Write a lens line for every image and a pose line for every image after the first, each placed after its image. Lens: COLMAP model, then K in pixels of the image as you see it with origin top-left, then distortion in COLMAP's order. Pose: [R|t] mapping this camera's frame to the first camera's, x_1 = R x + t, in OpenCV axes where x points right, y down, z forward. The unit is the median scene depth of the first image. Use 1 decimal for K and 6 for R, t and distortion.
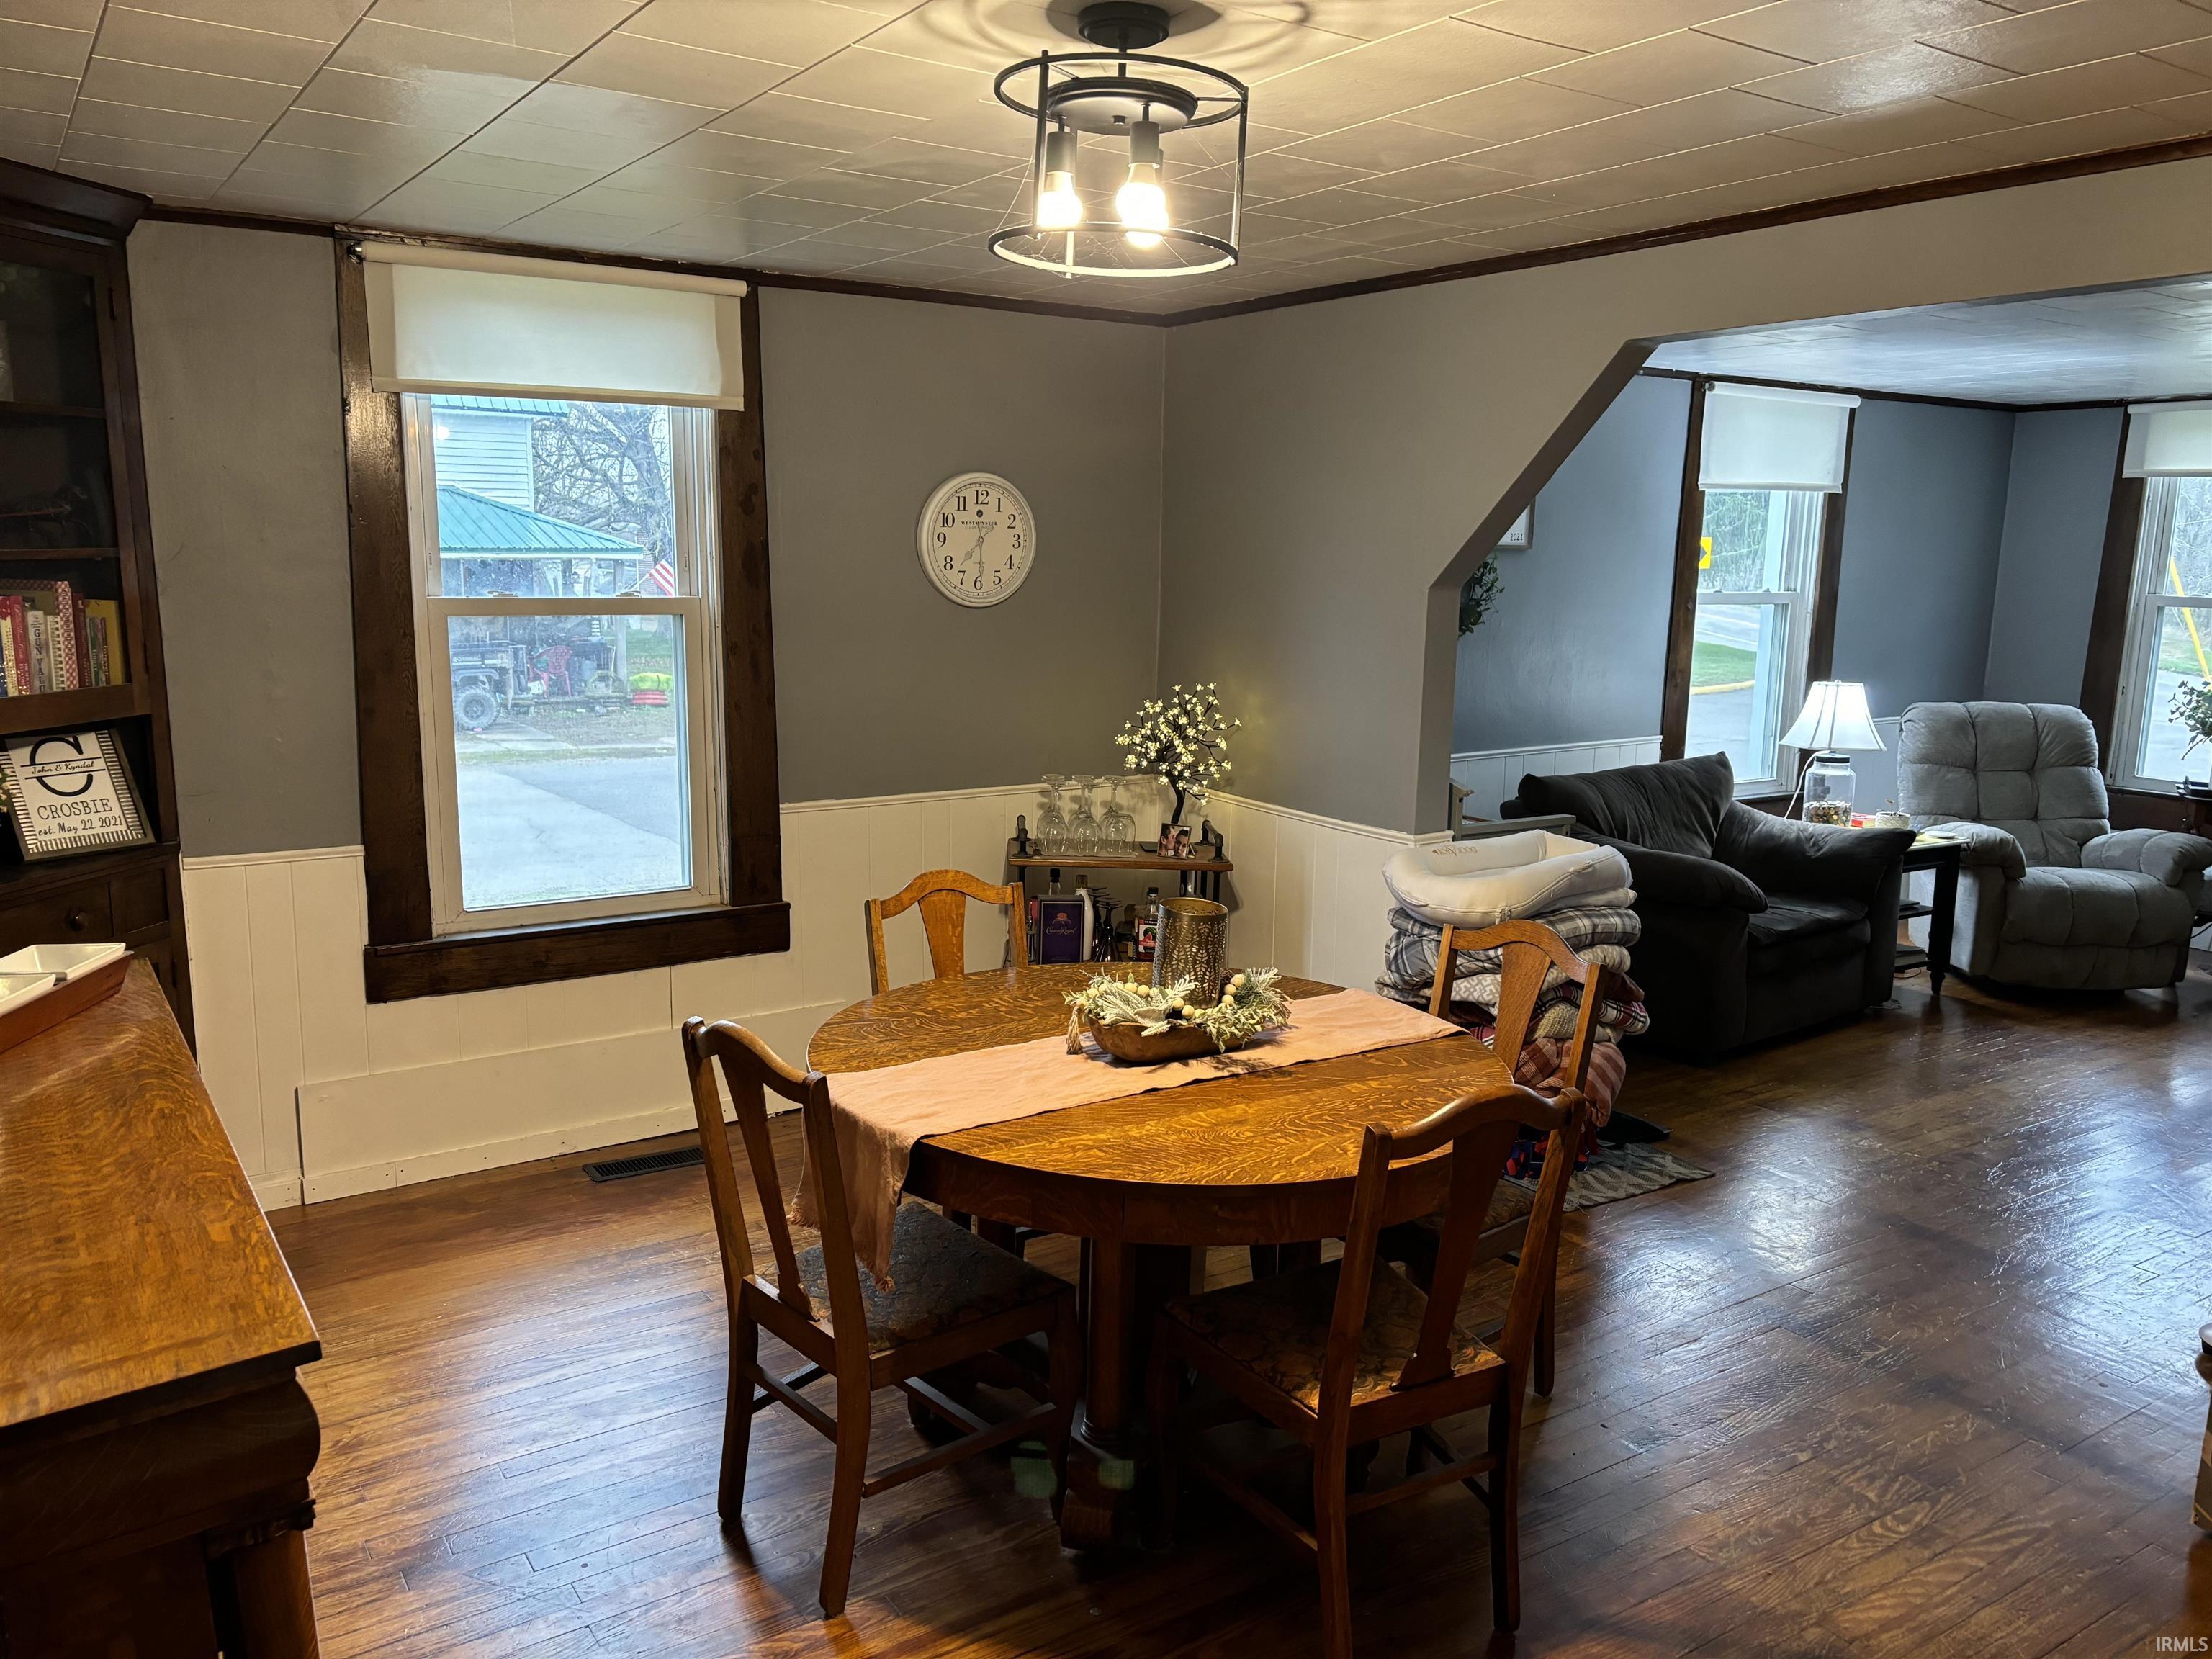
lens RADIAL K [[1673.3, 0, 1107.5], [0, 1673.3, 838.7], [0, 0, 1]] dist [0.018436, -0.030838]
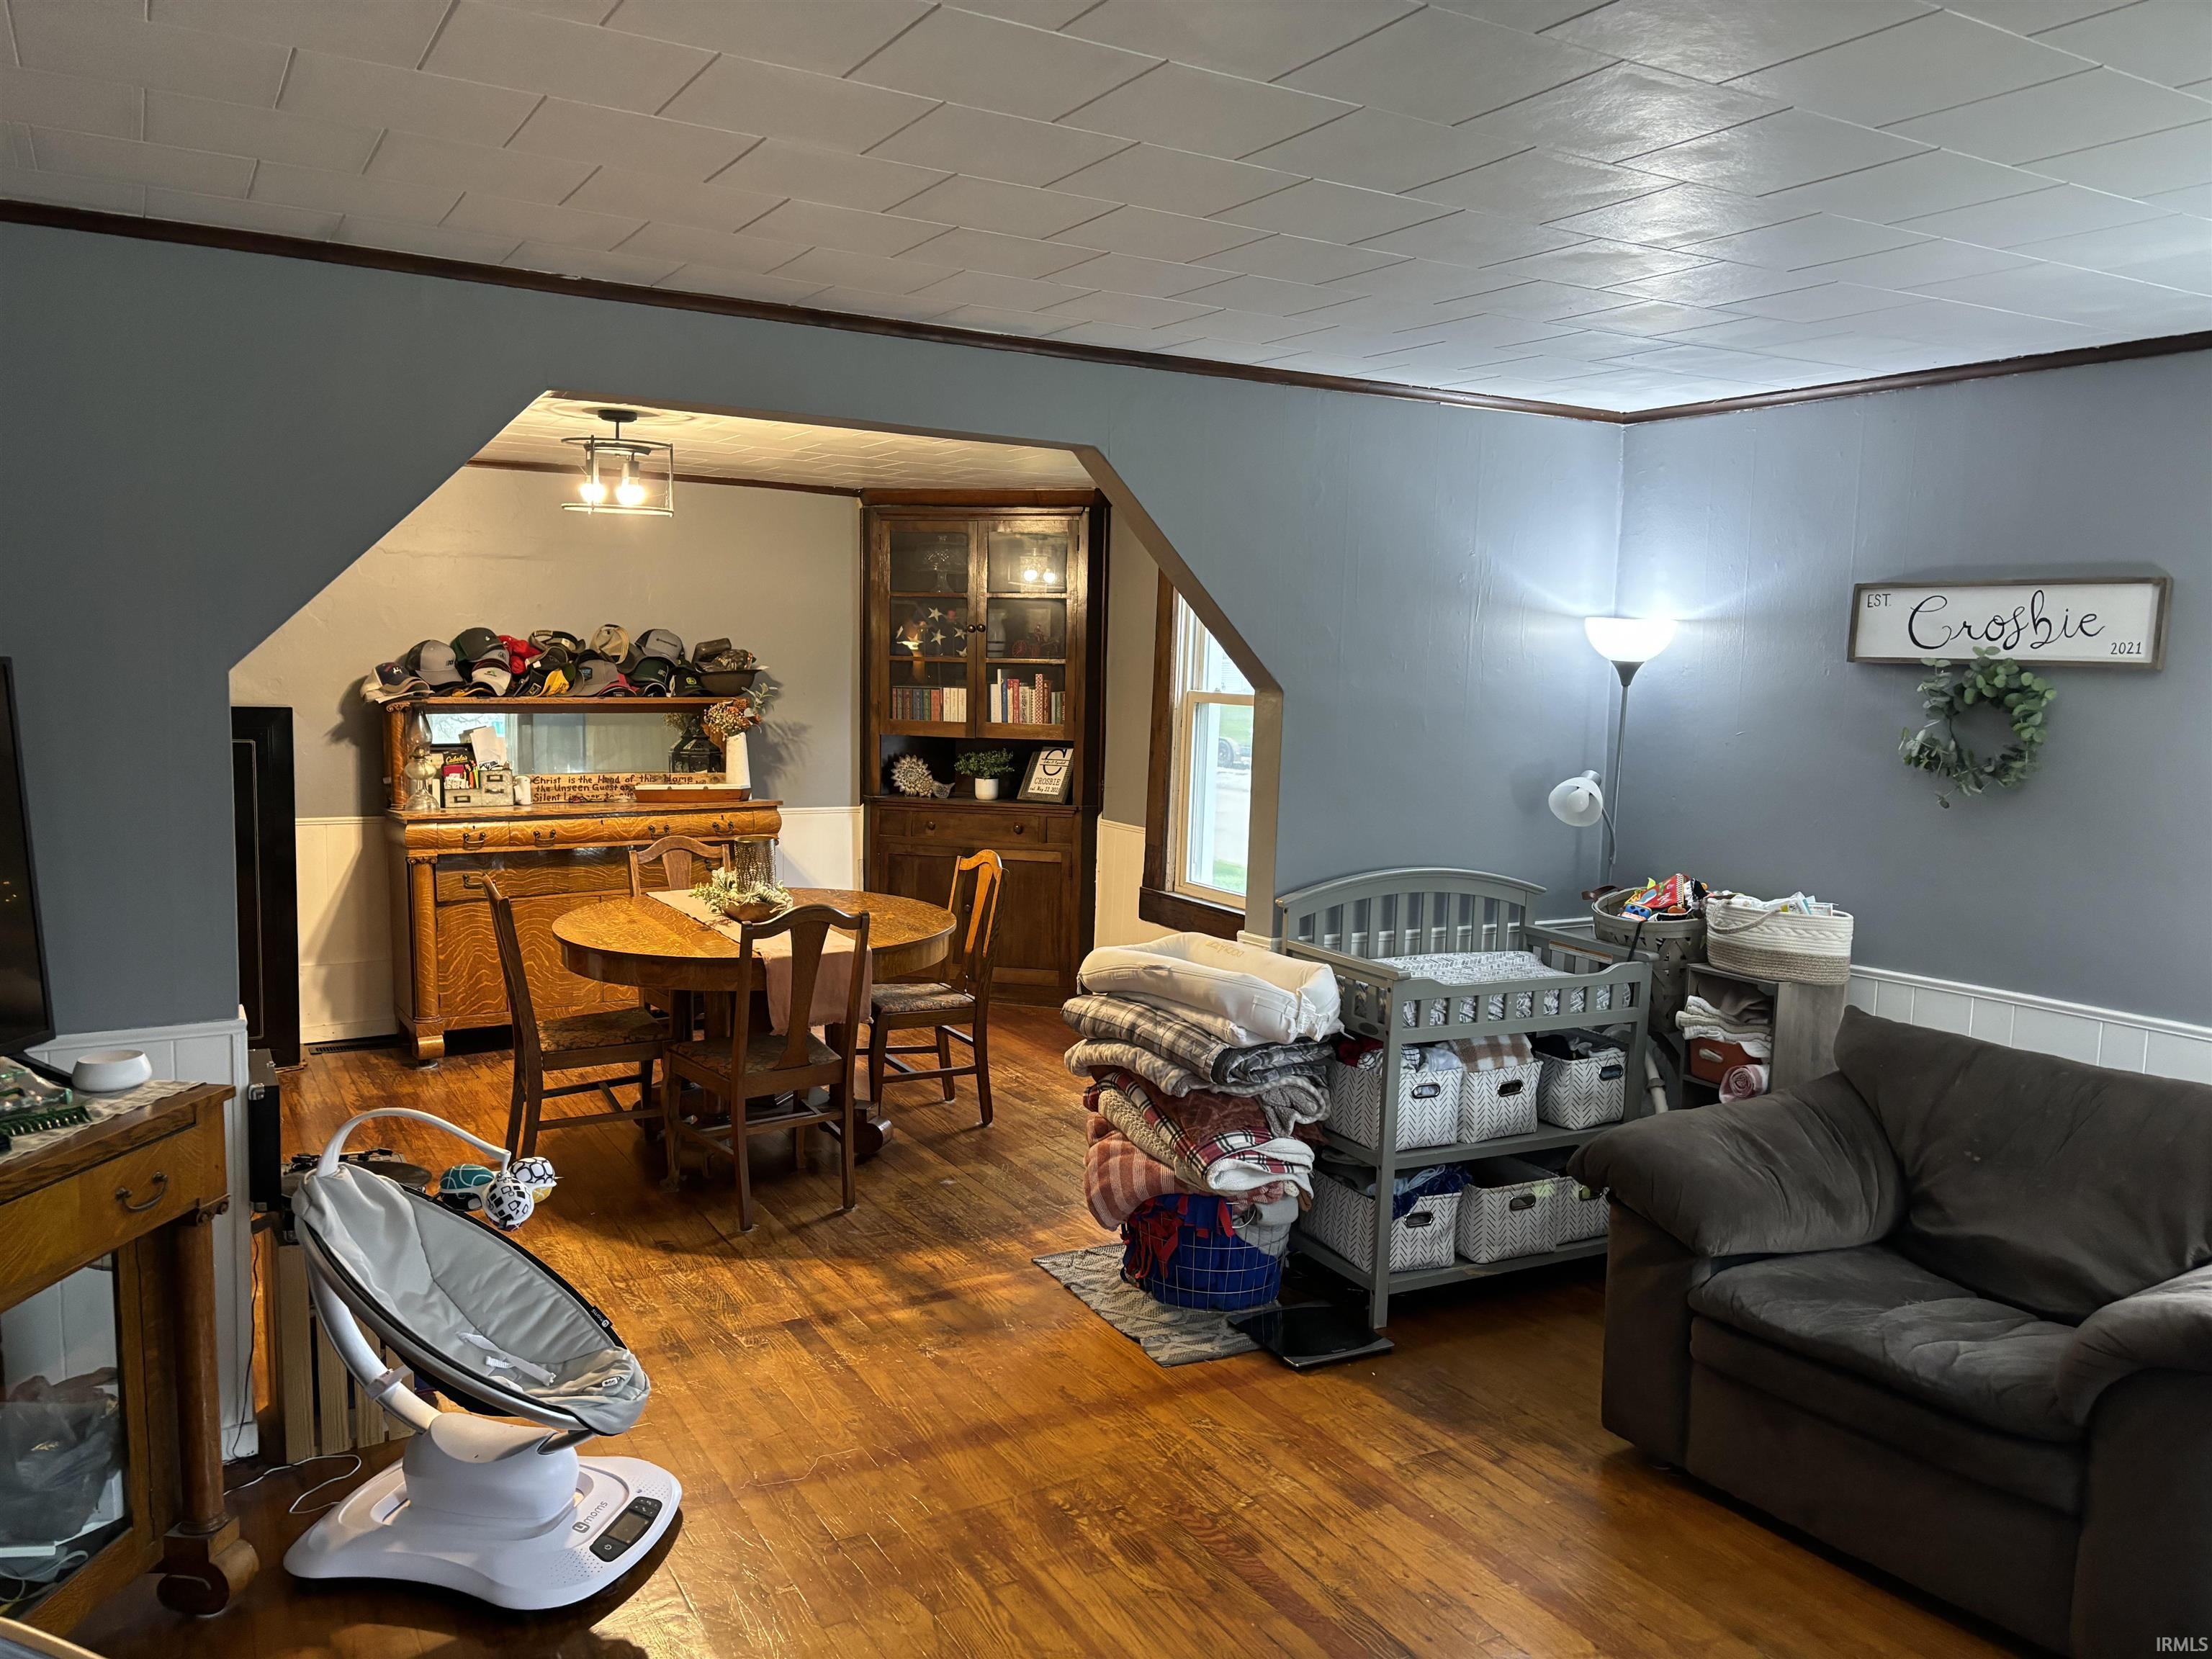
lens RADIAL K [[1673.3, 0, 1103.1], [0, 1673.3, 832.2], [0, 0, 1]] dist [0.018436, -0.030838]
pose [[-0.069059, 0.093325, -0.993238, 1.335113], [-0.201980, 0.973687, 0.105531, -0.171276], [0.976952, 0.207902, -0.048392, 1.052786]]
